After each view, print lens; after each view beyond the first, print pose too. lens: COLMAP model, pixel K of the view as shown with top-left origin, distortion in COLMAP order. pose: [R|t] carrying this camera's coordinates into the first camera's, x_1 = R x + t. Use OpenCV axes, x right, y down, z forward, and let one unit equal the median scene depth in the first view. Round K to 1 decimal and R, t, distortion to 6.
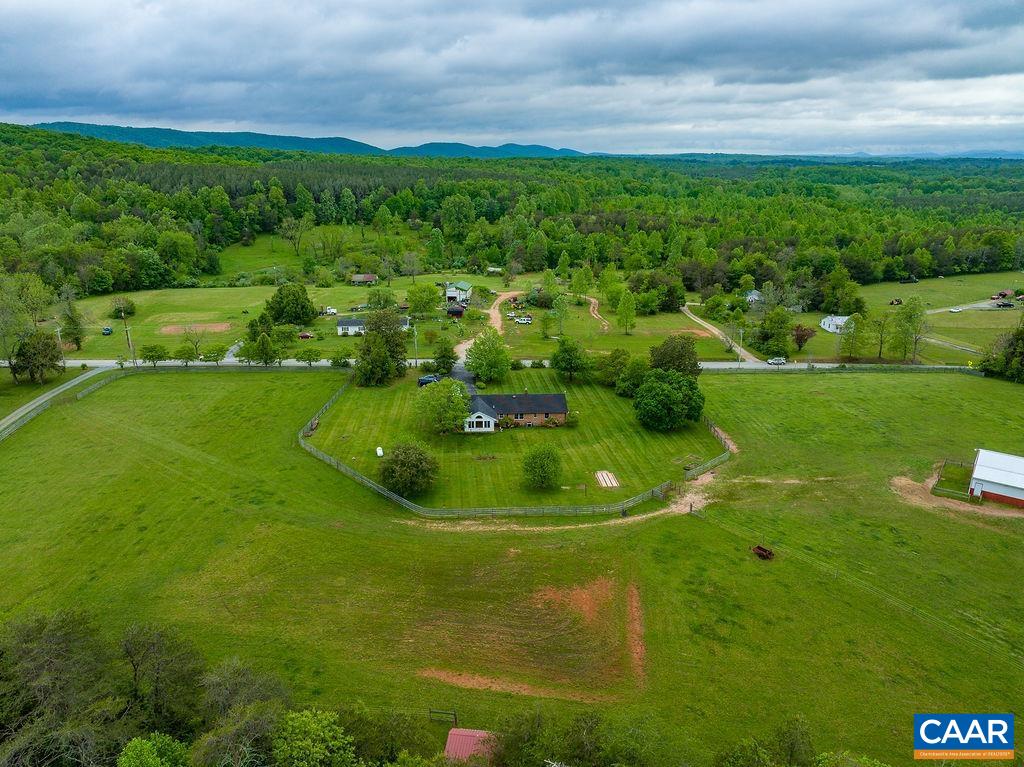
lens RADIAL K [[719.7, 0, 510.4], [0, 719.7, 383.1], [0, 0, 1]] dist [-0.031975, -0.001729]
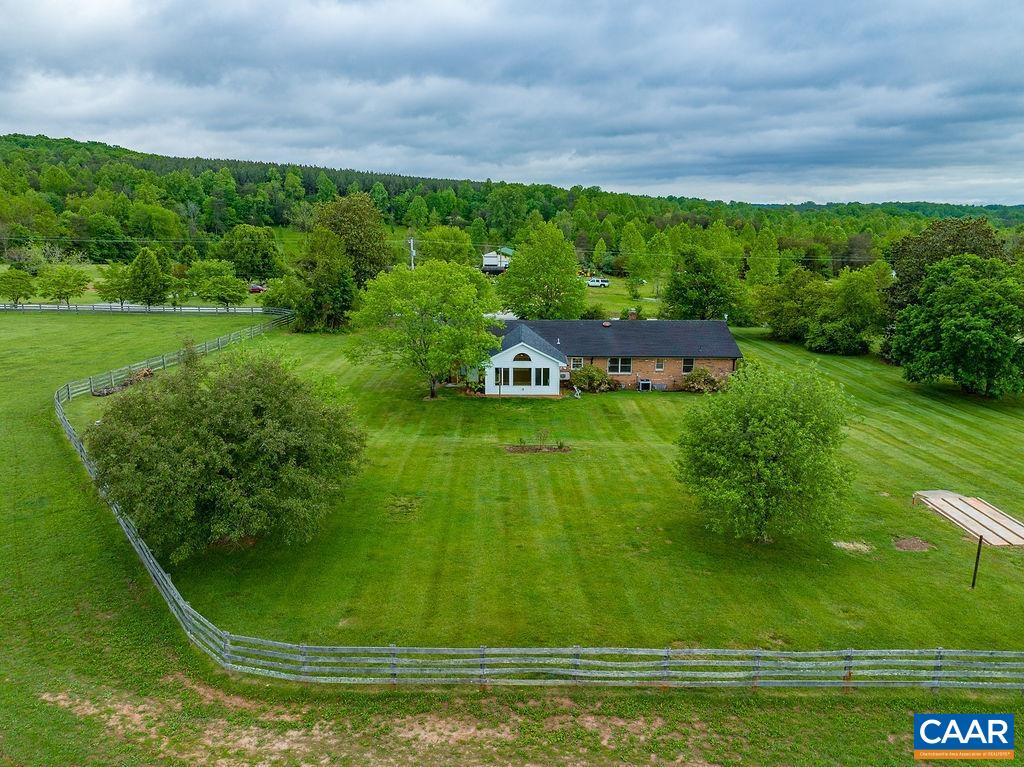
lens RADIAL K [[719.7, 0, 512.8], [0, 719.7, 384.7], [0, 0, 1]] dist [-0.031975, -0.001729]
pose [[0.997676, 0.017015, -0.065981, -0.022210], [-0.021476, 0.997488, -0.067507, 0.088680], [0.064666, 0.068767, 0.995535, 0.605387]]
